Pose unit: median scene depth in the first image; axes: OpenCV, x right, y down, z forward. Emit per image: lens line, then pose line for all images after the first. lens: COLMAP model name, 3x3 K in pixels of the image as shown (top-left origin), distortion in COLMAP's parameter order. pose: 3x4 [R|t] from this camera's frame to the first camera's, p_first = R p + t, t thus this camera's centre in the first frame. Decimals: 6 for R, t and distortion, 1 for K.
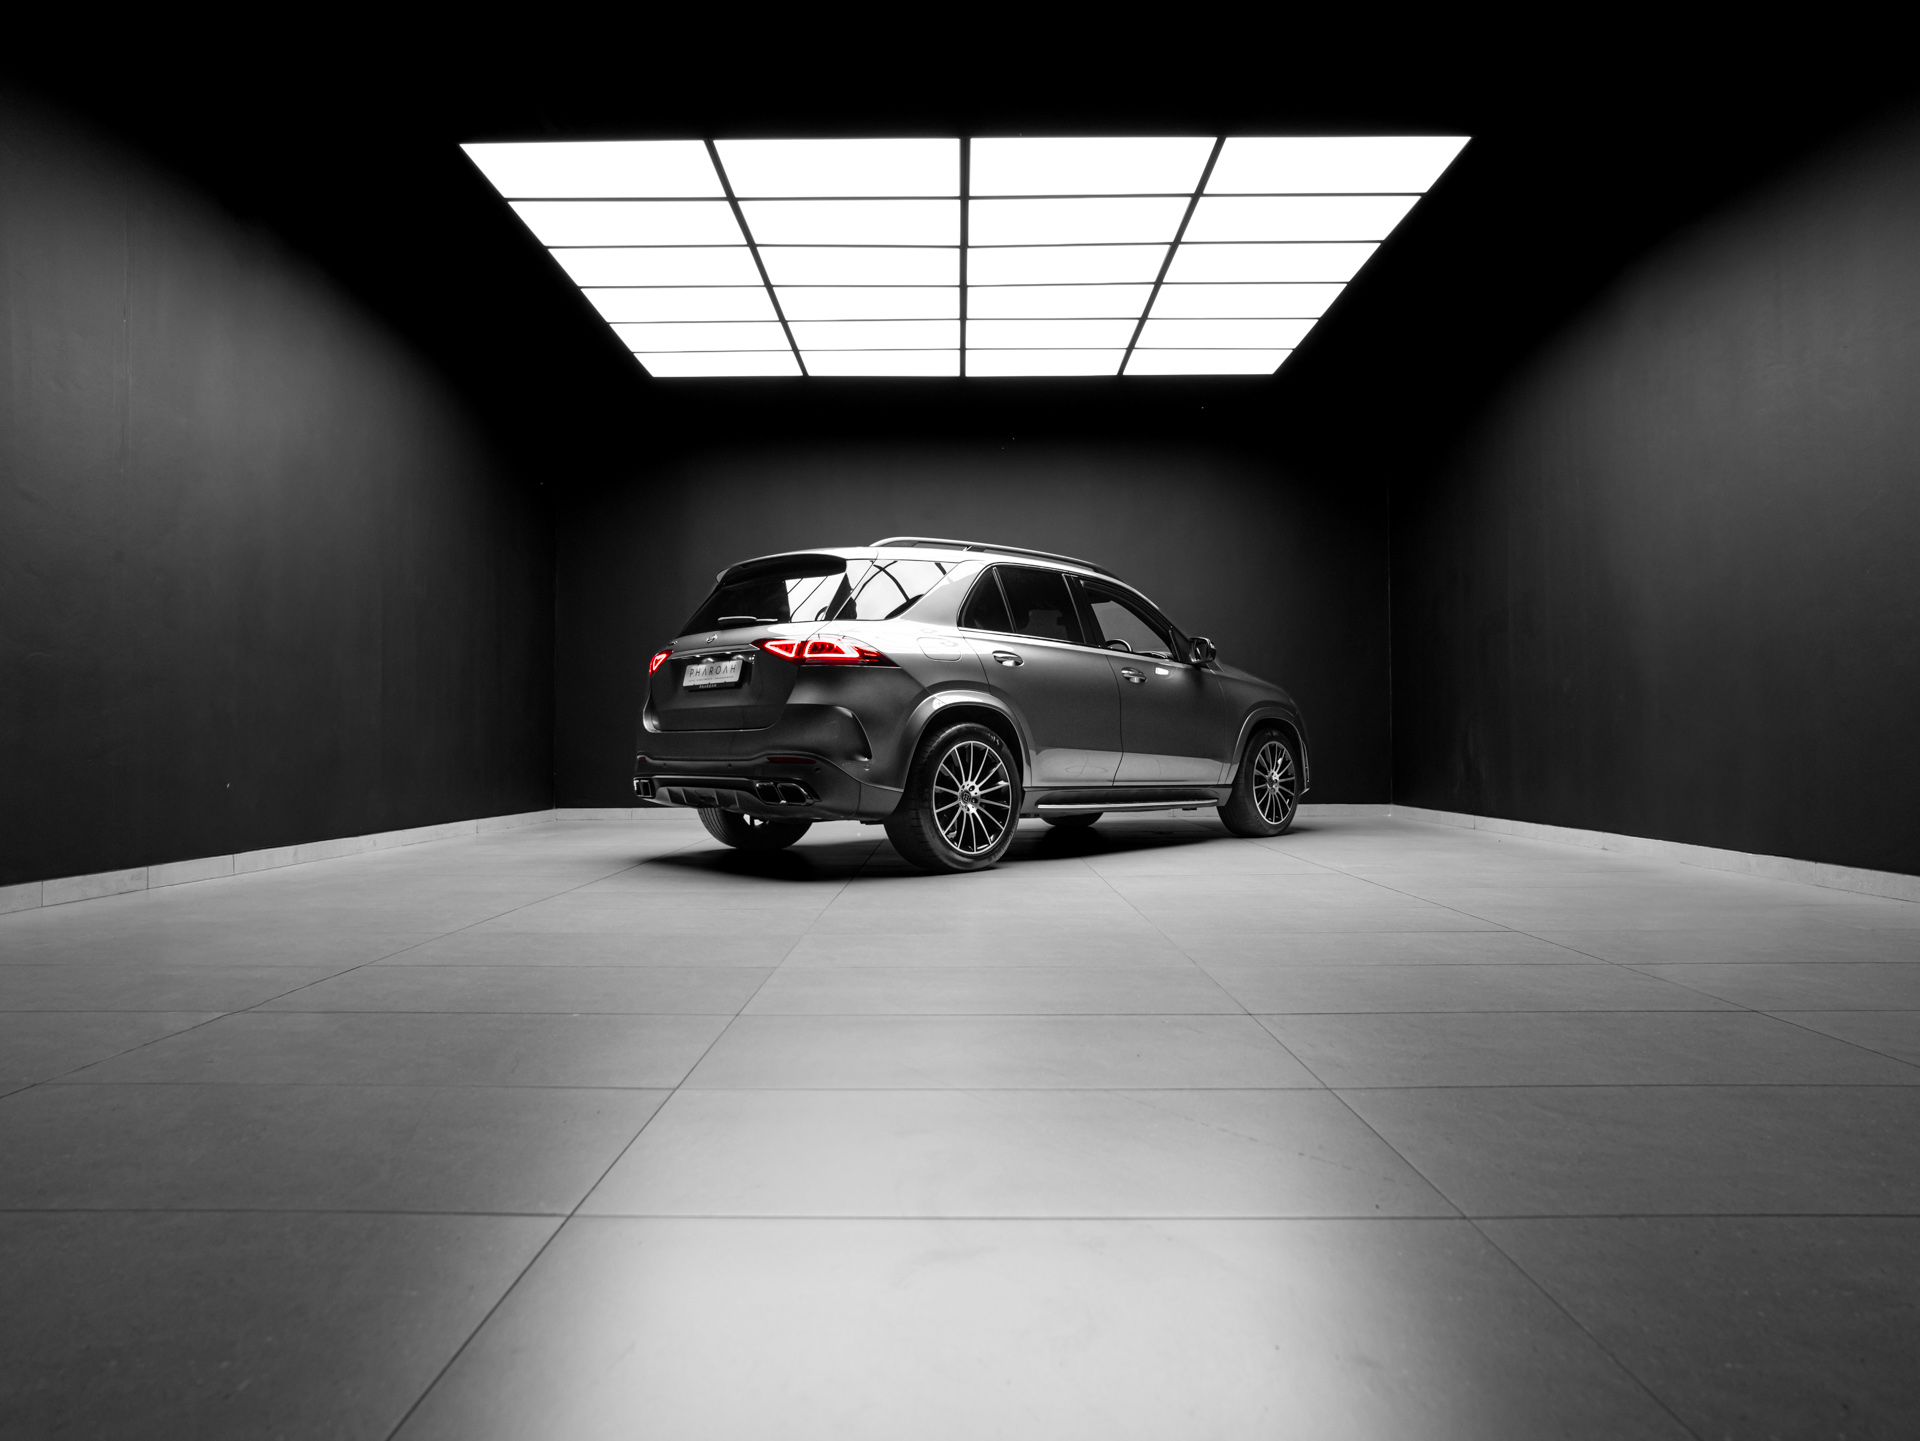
lens RADIAL K [[1206.0, 0, 960.6], [0, 1206.0, 707.9], [0, 0, 1]] dist [-0.046171, -0.000390]
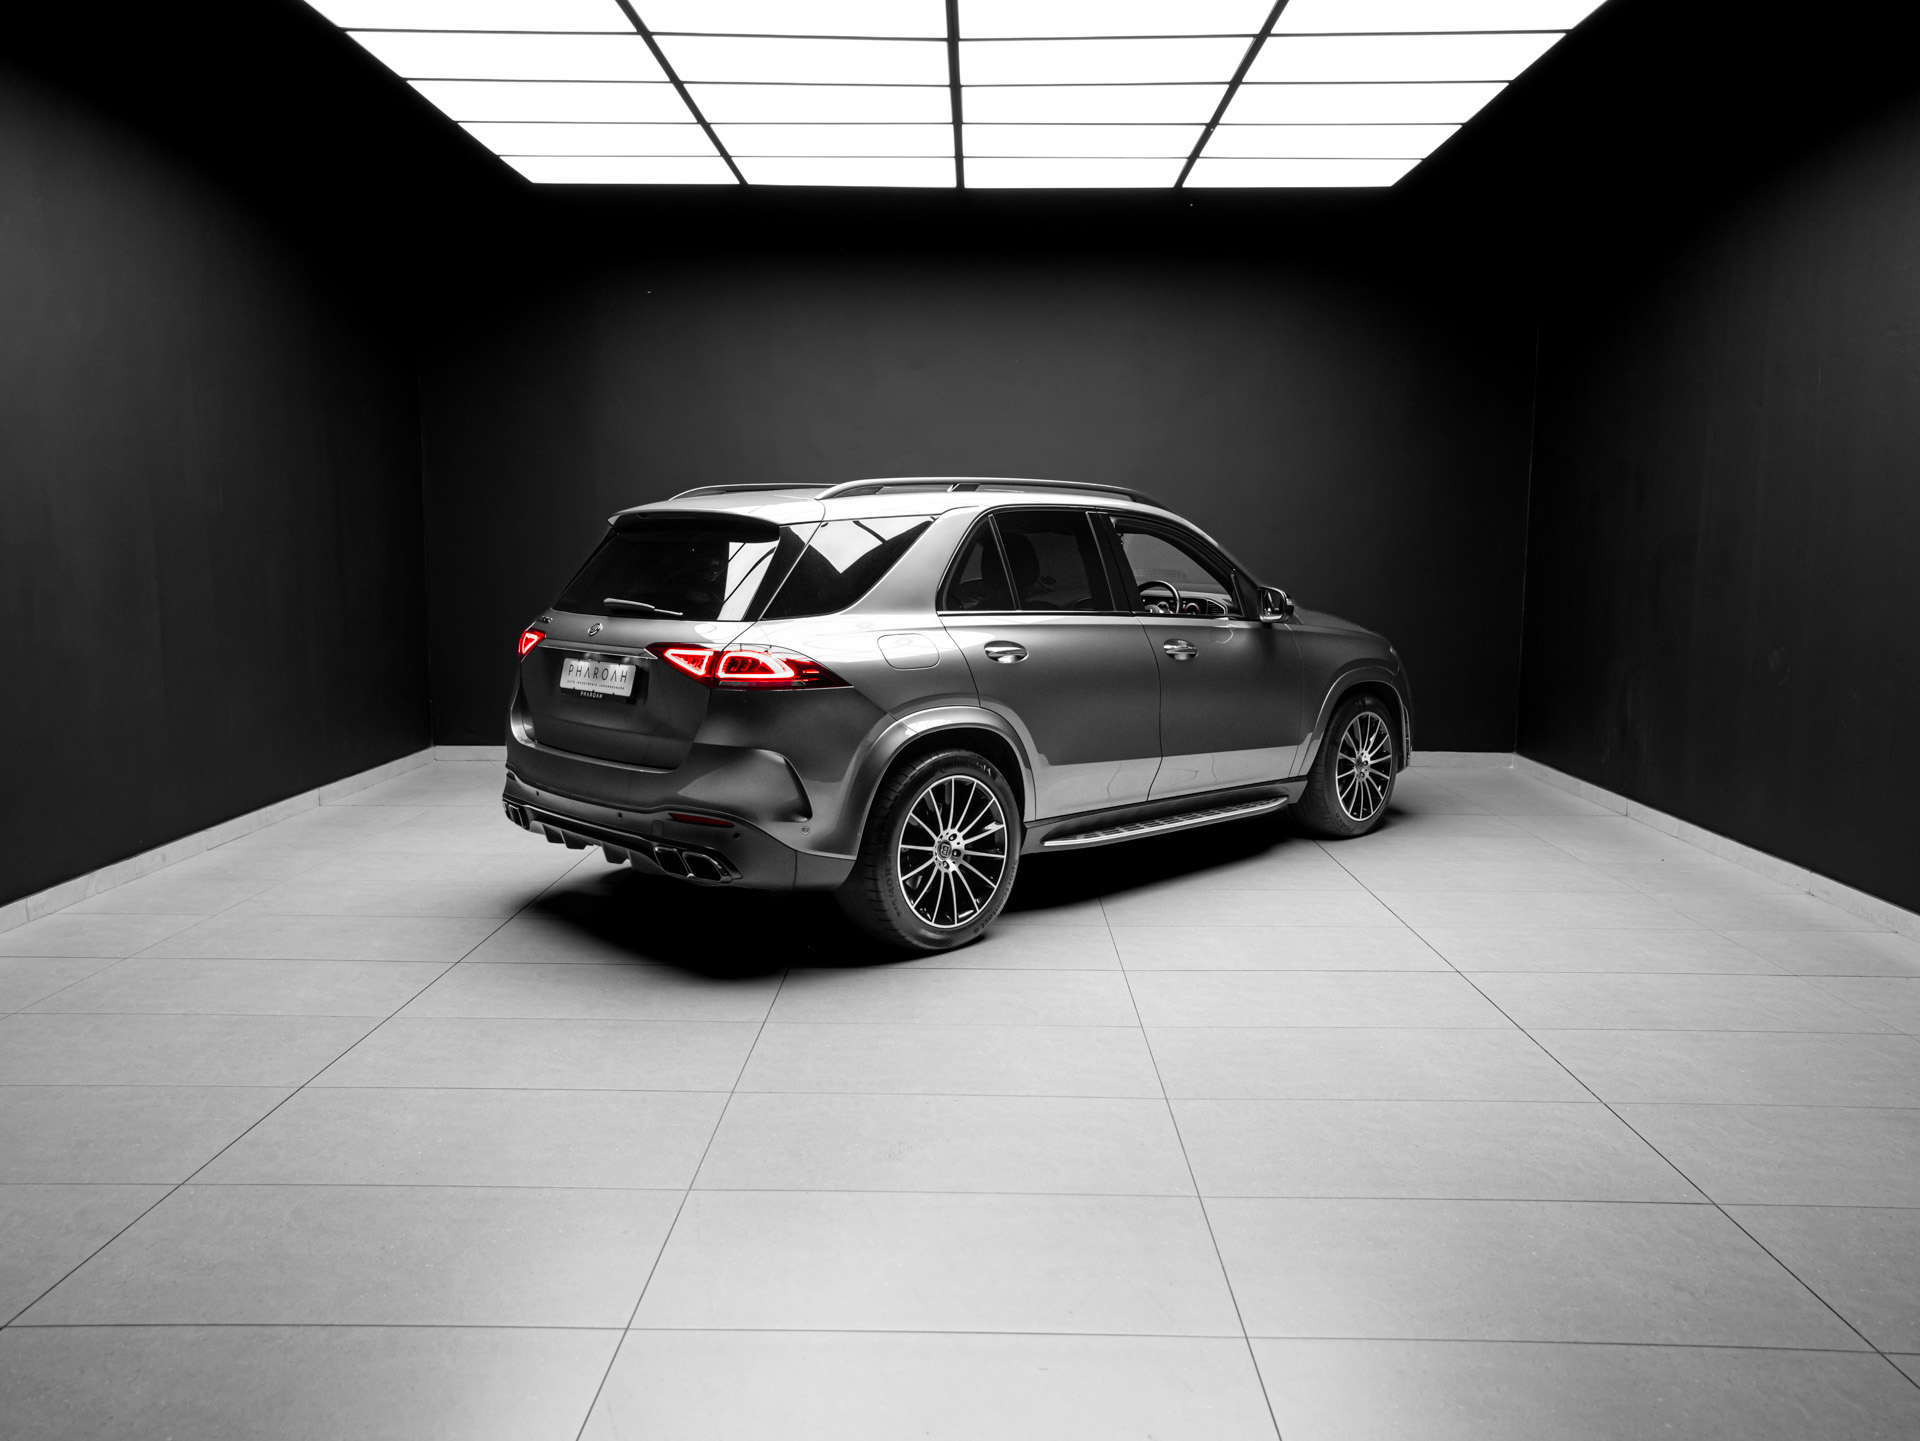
lens RADIAL K [[1473.4, 0, 963.1], [0, 1473.4, 723.0], [0, 0, 1]] dist [-0.028468, 0.067565]
pose [[0.999901, 0.011688, -0.007778, 0.018436], [-0.010425, 0.989183, 0.146315, -0.112978], [0.009404, -0.146219, 0.989208, 0.101153]]
